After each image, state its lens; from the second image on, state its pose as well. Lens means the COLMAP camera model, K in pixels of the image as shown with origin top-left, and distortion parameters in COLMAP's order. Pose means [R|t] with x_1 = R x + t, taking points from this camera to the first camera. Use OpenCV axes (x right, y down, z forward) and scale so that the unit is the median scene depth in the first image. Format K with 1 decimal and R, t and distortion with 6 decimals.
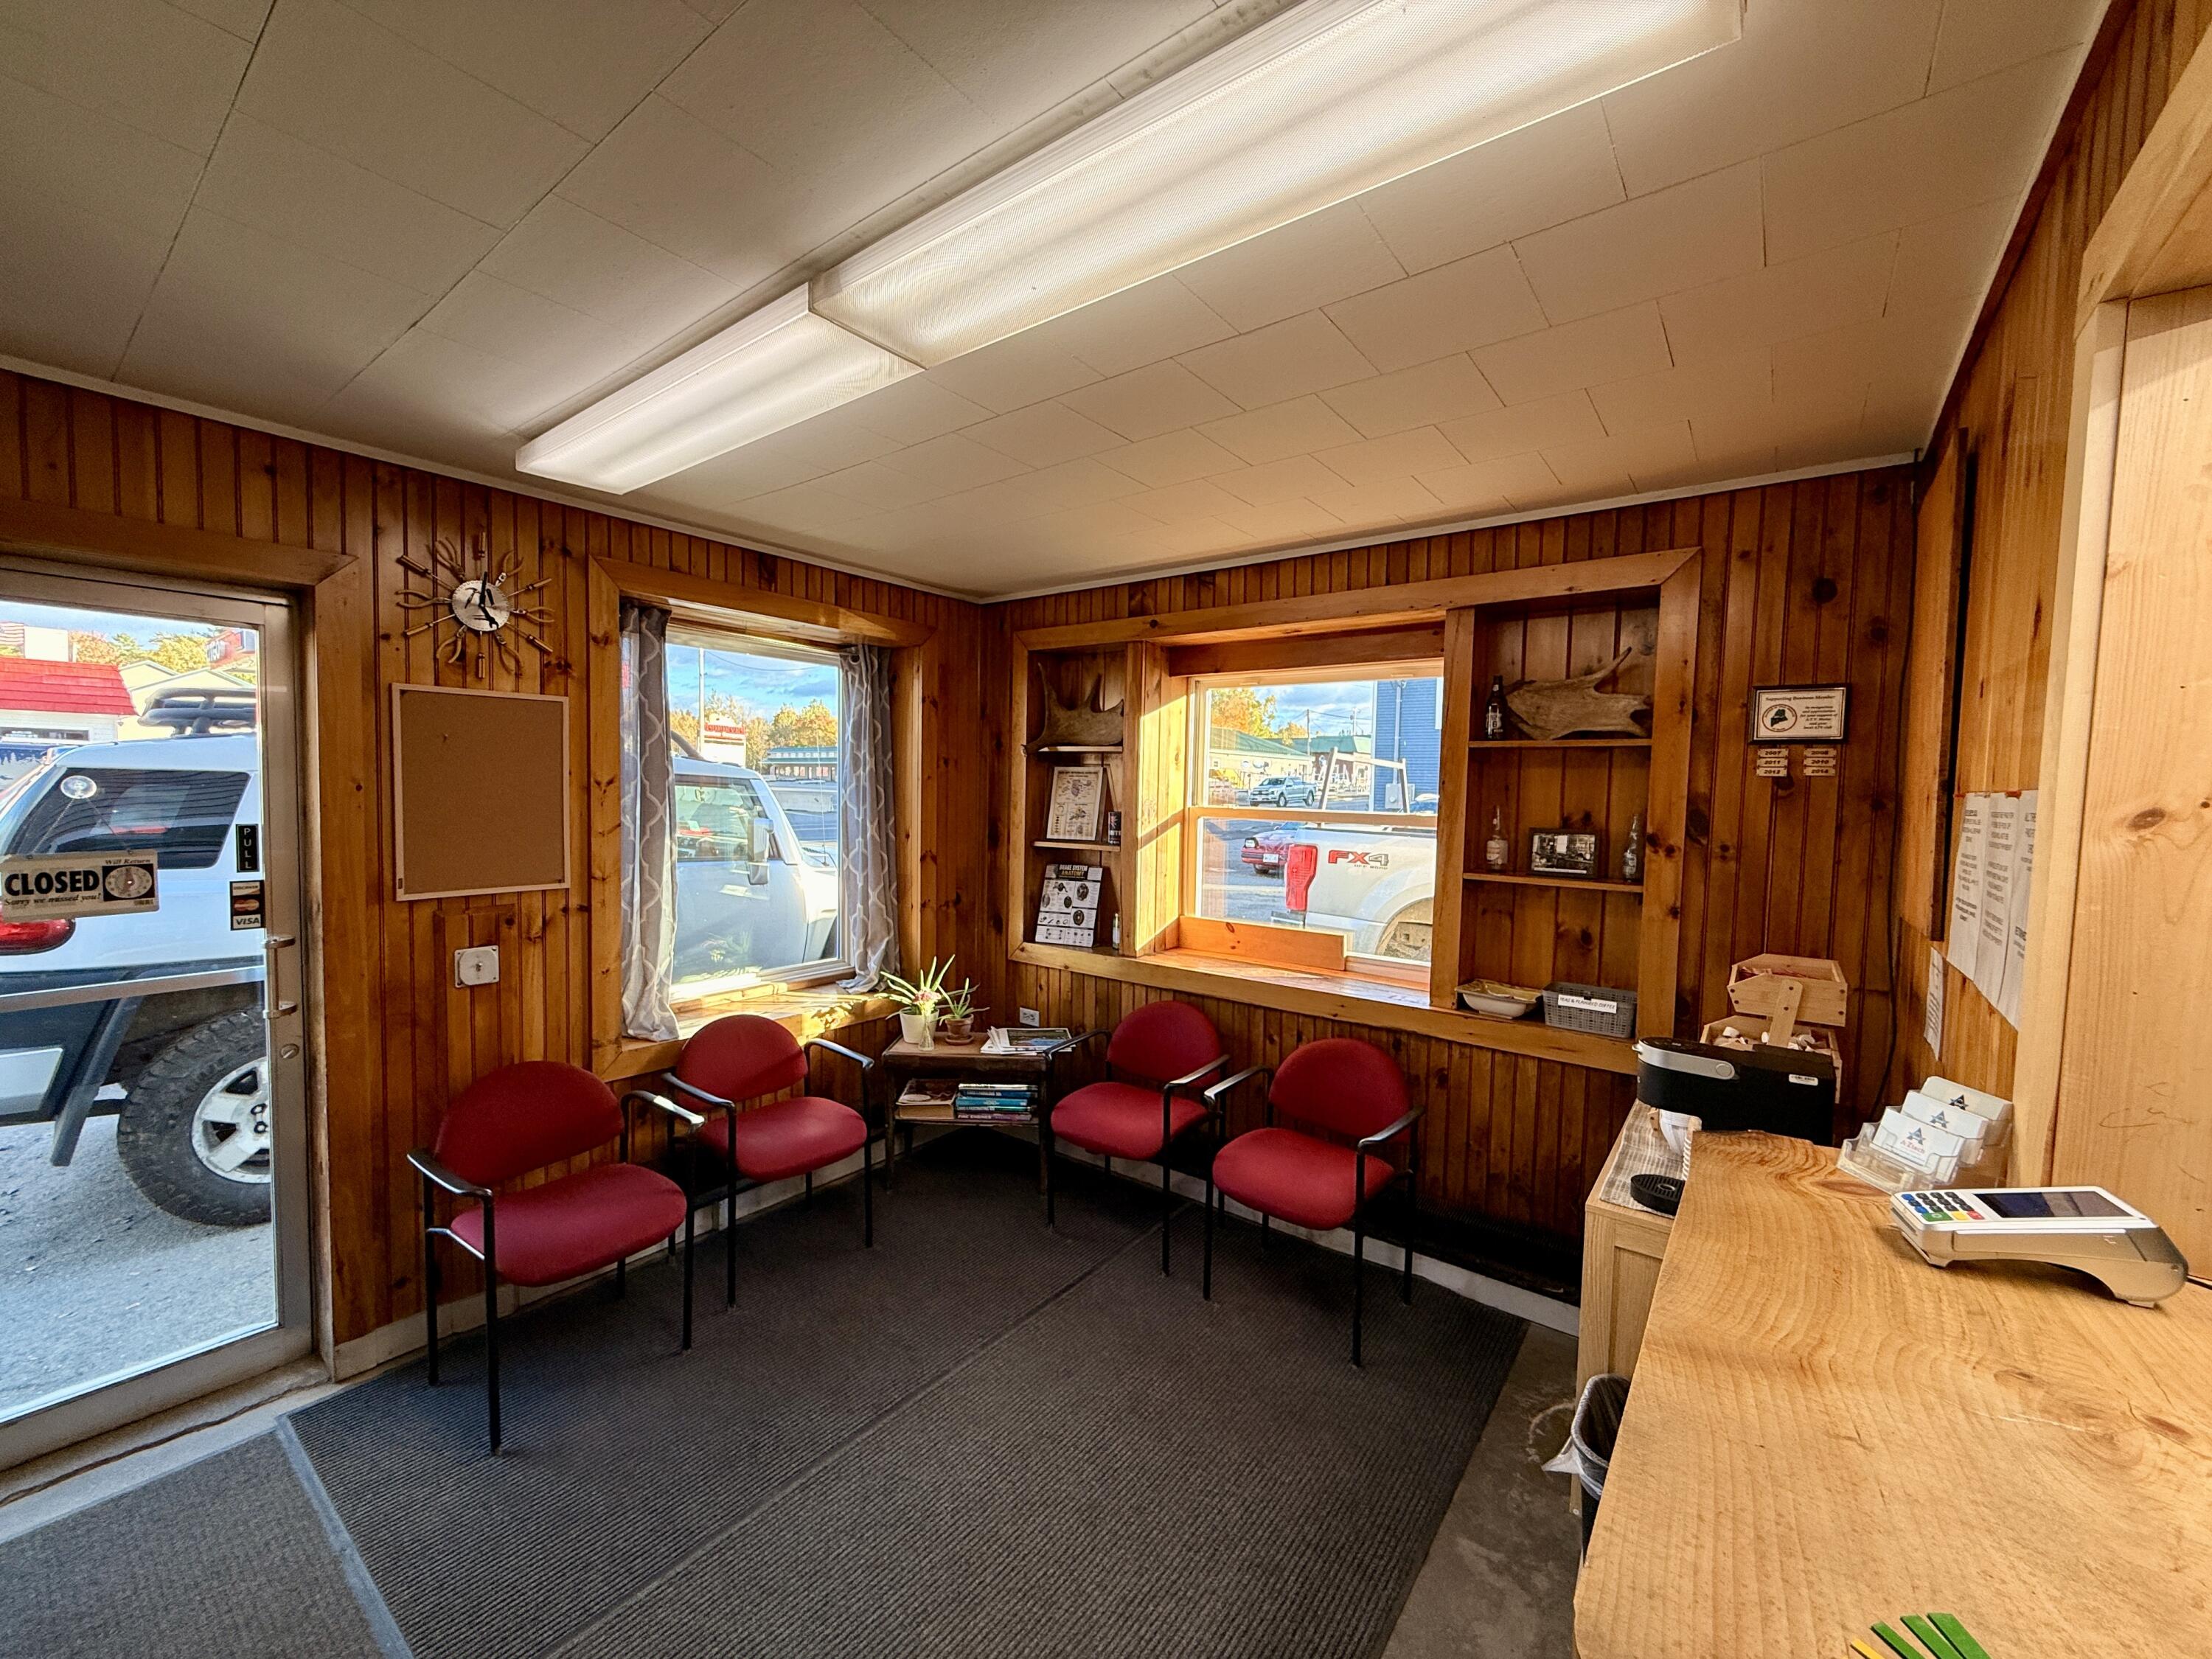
lens RADIAL K [[880.6, 0, 1099.9], [0, 880.6, 830.8], [0, 0, 1]] dist [-0.000453, 0.000400]
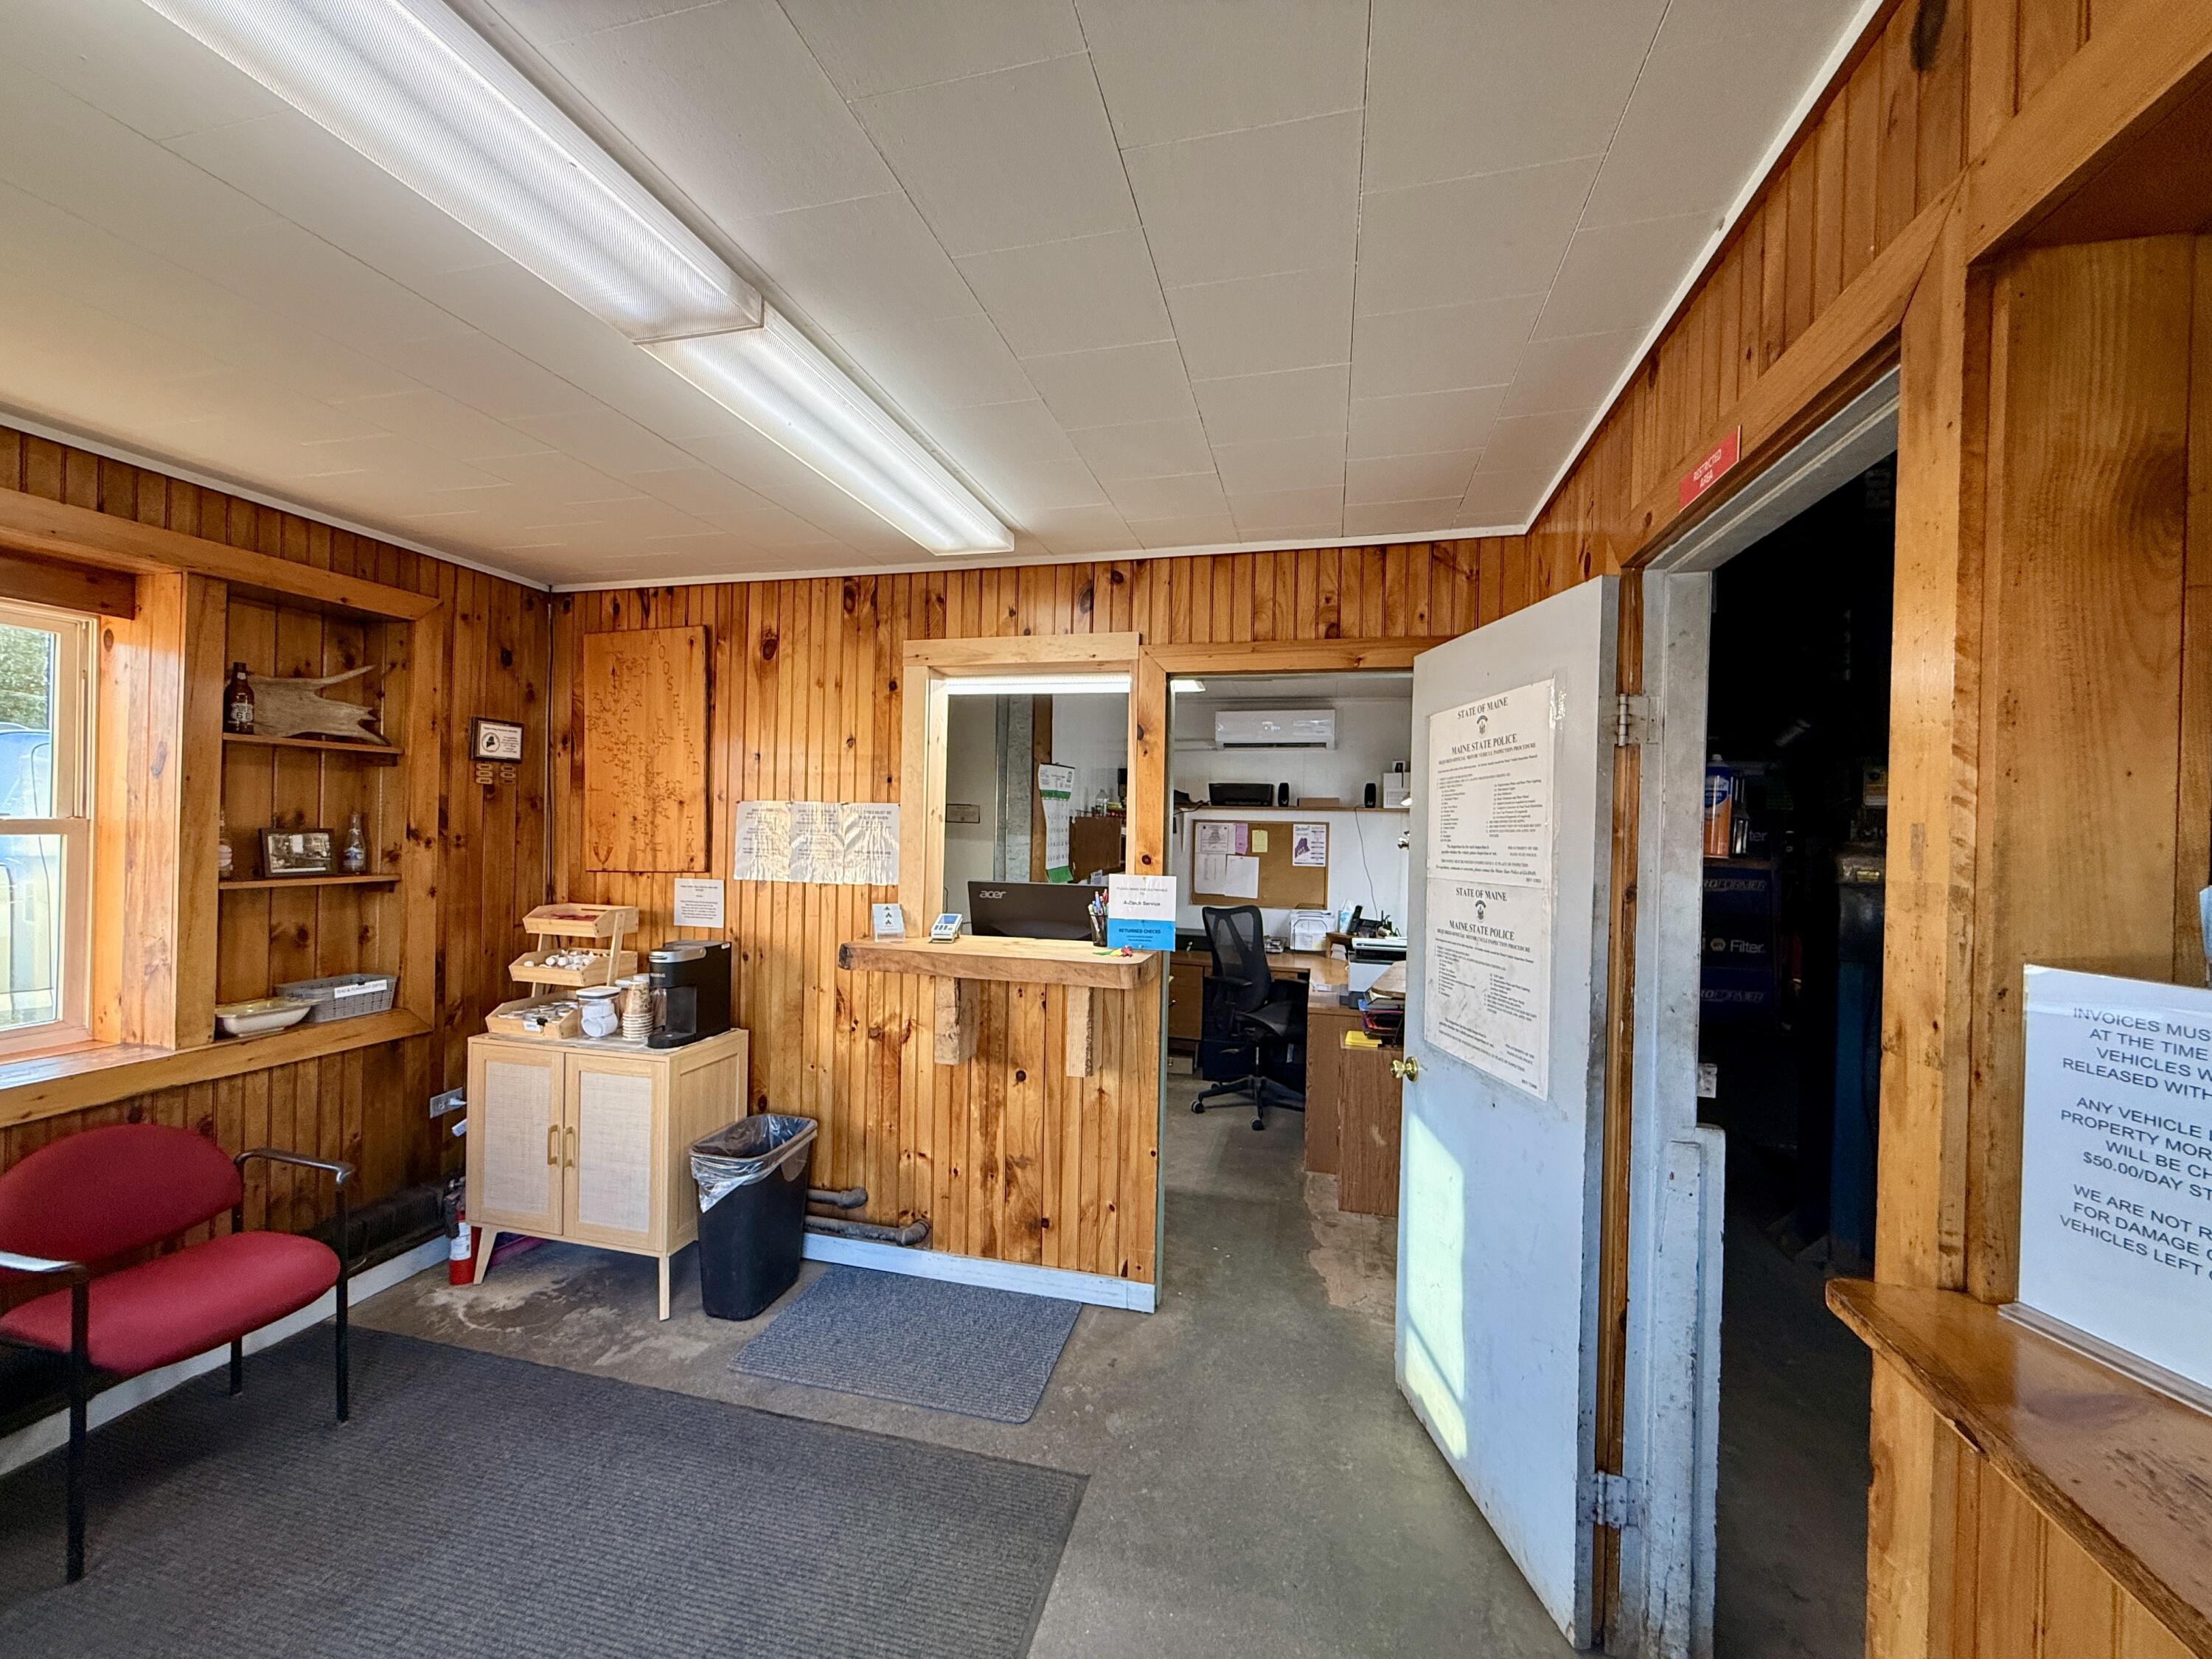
lens RADIAL K [[880.6, 0, 1099.9], [0, 880.6, 830.8], [0, 0, 1]] dist [-0.000453, 0.000400]
pose [[-0.395184, -0.033991, 0.917973, -0.795209], [0.019368, 0.998785, 0.045321, -0.028694], [-0.918398, 0.035689, -0.394046, 0.590318]]
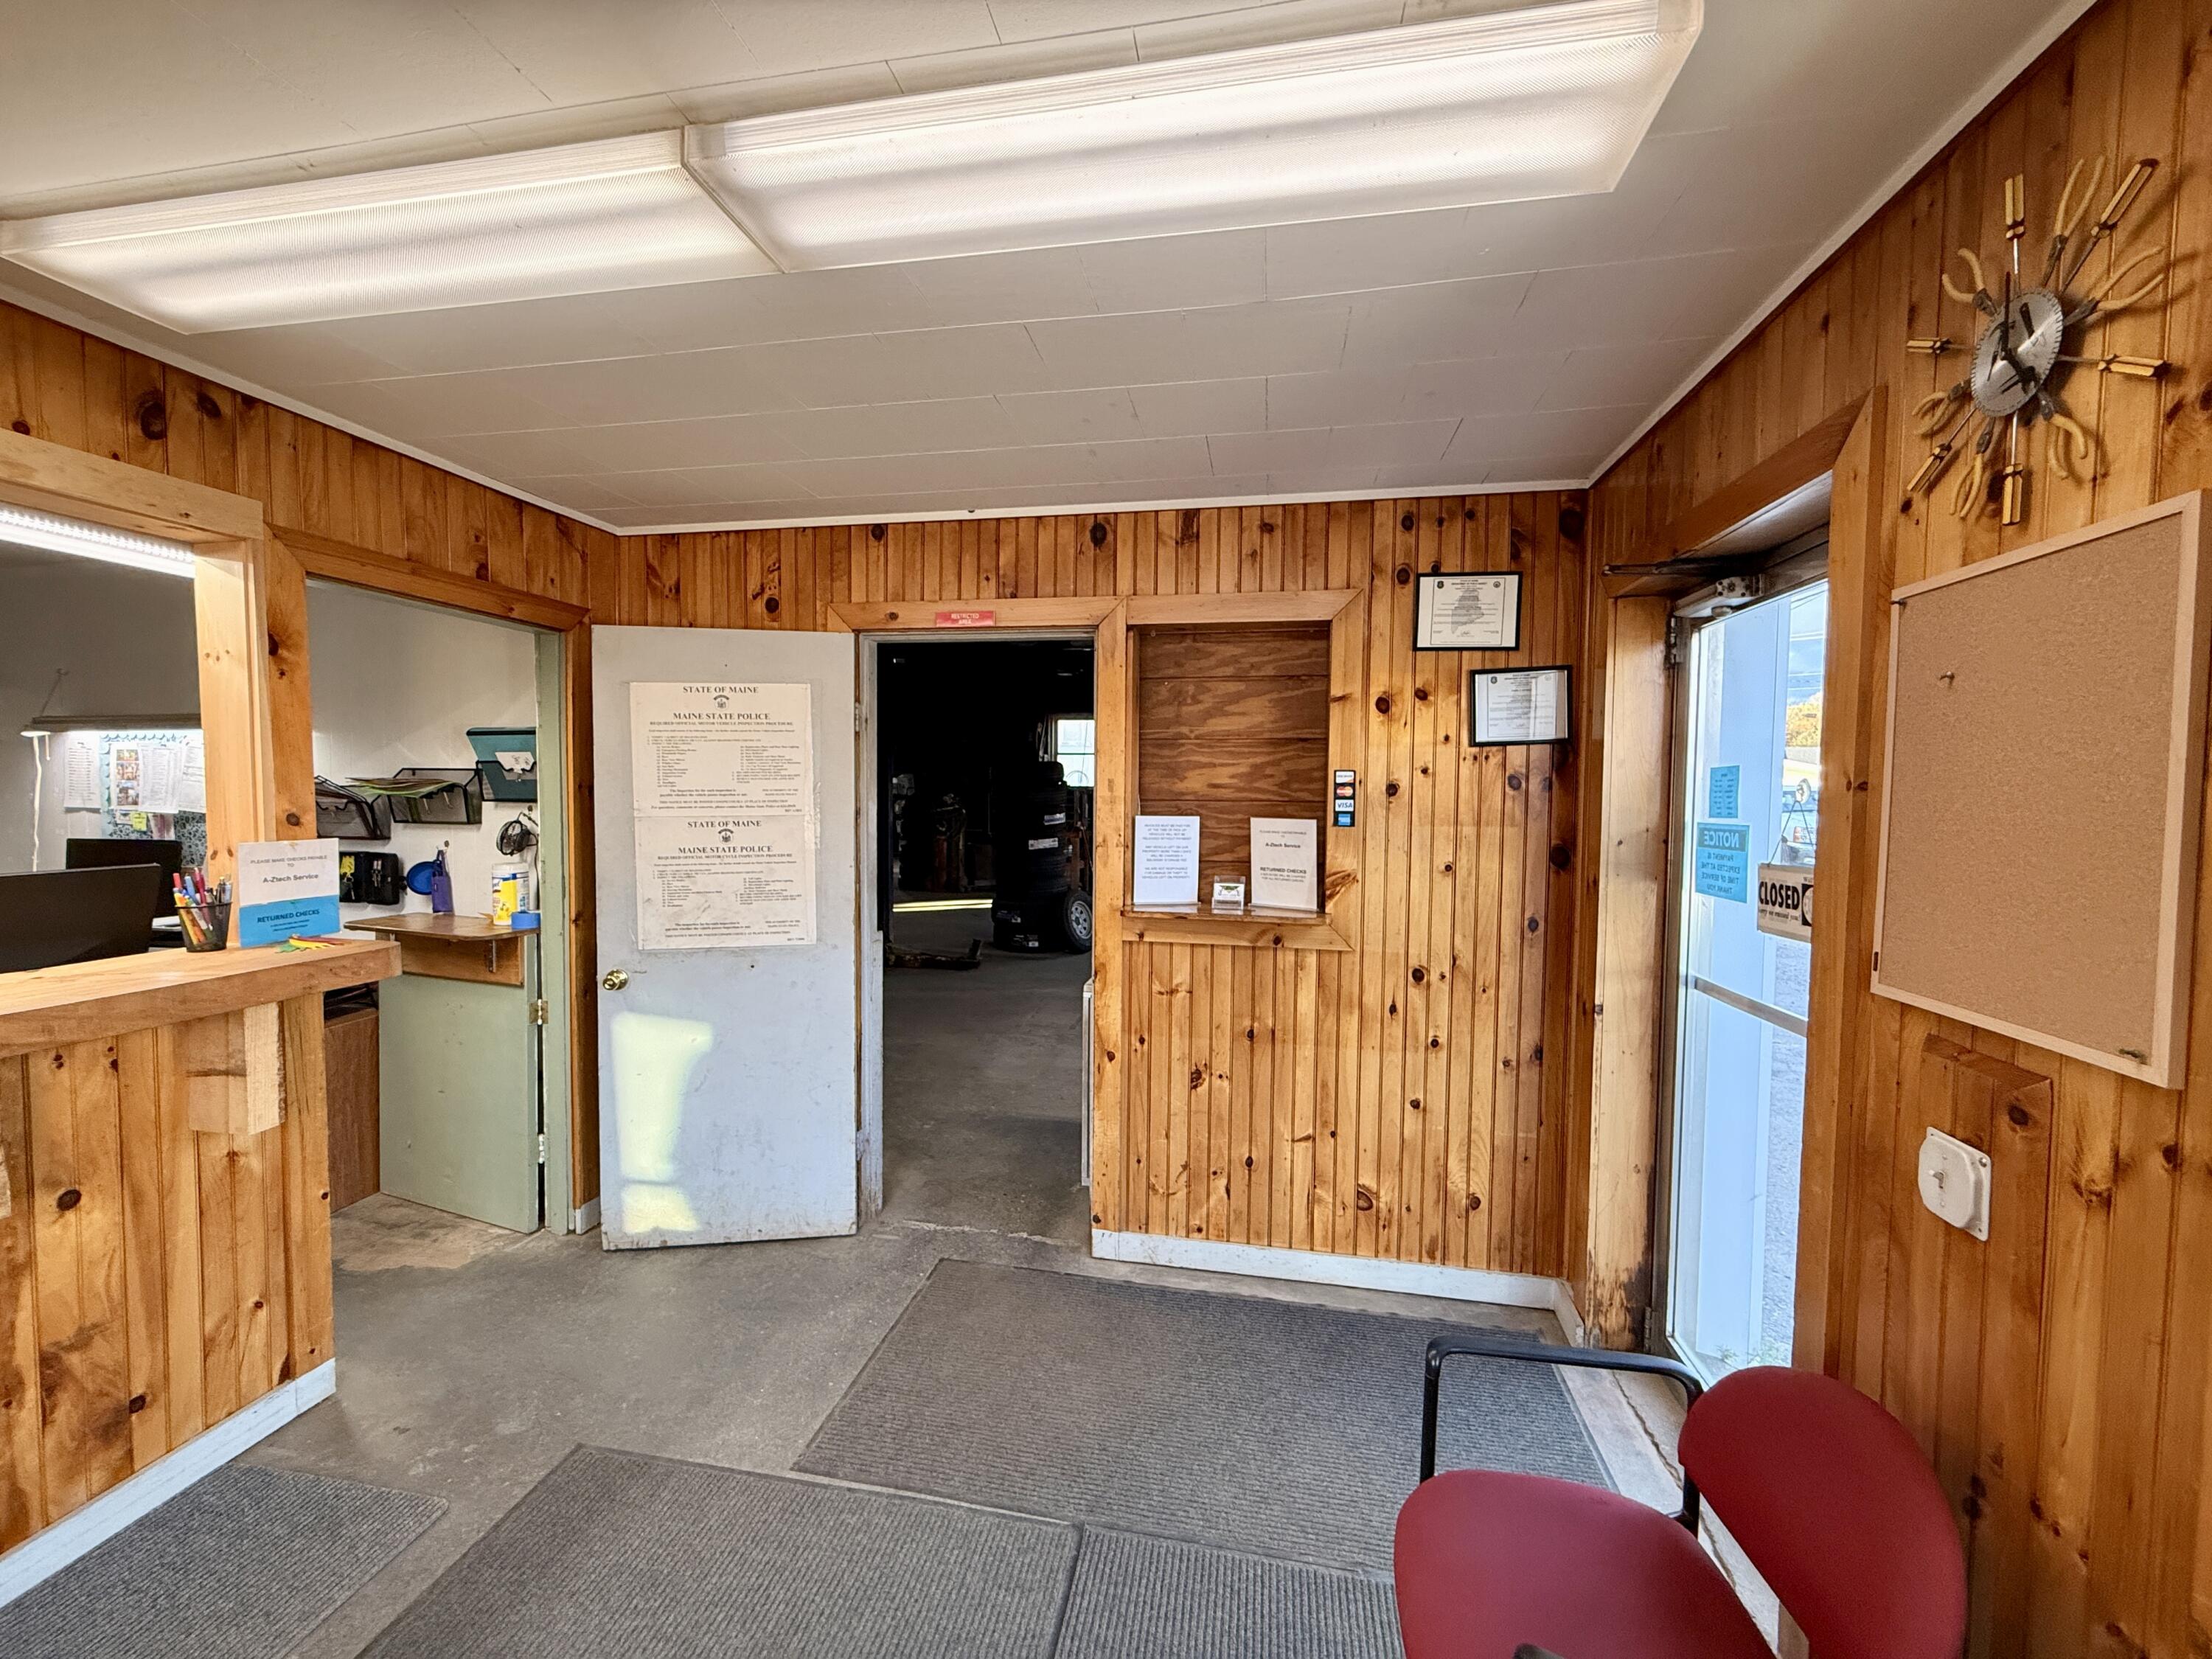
lens RADIAL K [[880.6, 0, 1099.9], [0, 880.6, 830.8], [0, 0, 1]] dist [-0.000453, 0.000400]
pose [[-0.892833, -0.007247, -0.450329, -0.115285], [-0.050905, 0.995087, 0.084912, -0.038782], [0.447501, 0.098737, -0.888816, 1.168667]]
